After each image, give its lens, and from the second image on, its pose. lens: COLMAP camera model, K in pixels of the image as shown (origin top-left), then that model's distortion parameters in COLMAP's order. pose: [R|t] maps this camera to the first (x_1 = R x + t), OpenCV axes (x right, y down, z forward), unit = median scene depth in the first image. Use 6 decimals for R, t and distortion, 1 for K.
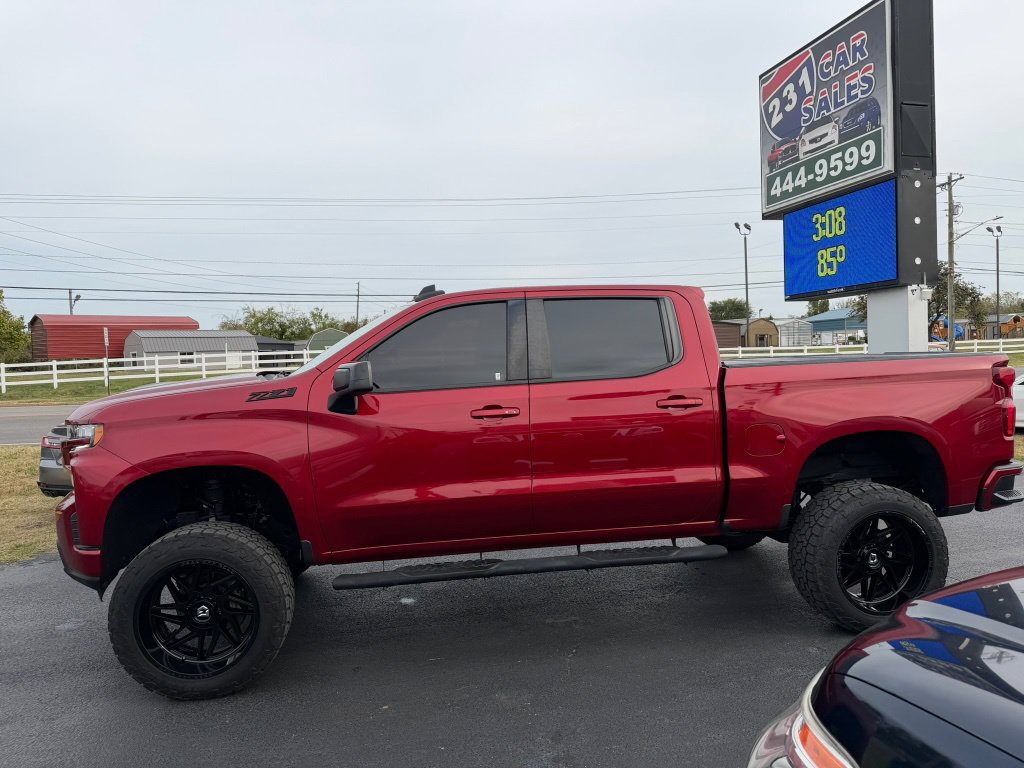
lens RADIAL K [[738.5, 0, 509.0], [0, 738.5, 387.6], [0, 0, 1]] dist [0.065819, -0.067005]
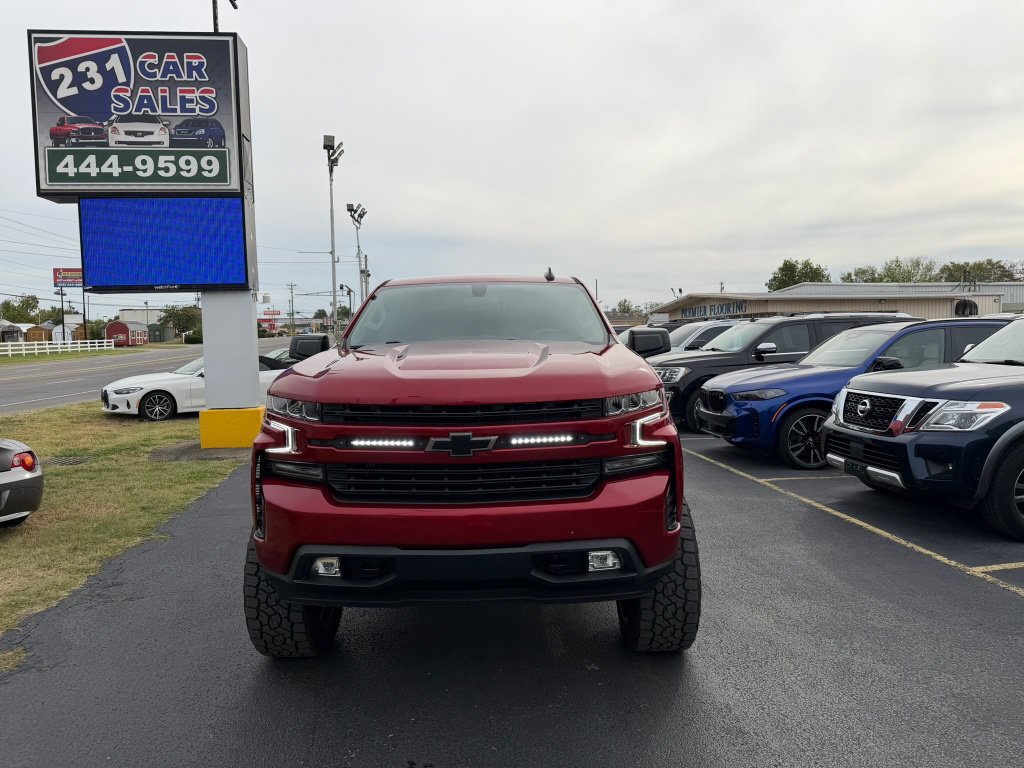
lens RADIAL K [[738.5, 0, 509.0], [0, 738.5, 387.6], [0, 0, 1]] dist [0.065819, -0.067005]
pose [[0.140120, -0.042456, 0.989224, -0.531294], [0.059166, 0.997654, 0.034437, 0.001957], [-0.988365, 0.053703, 0.142303, 0.389521]]
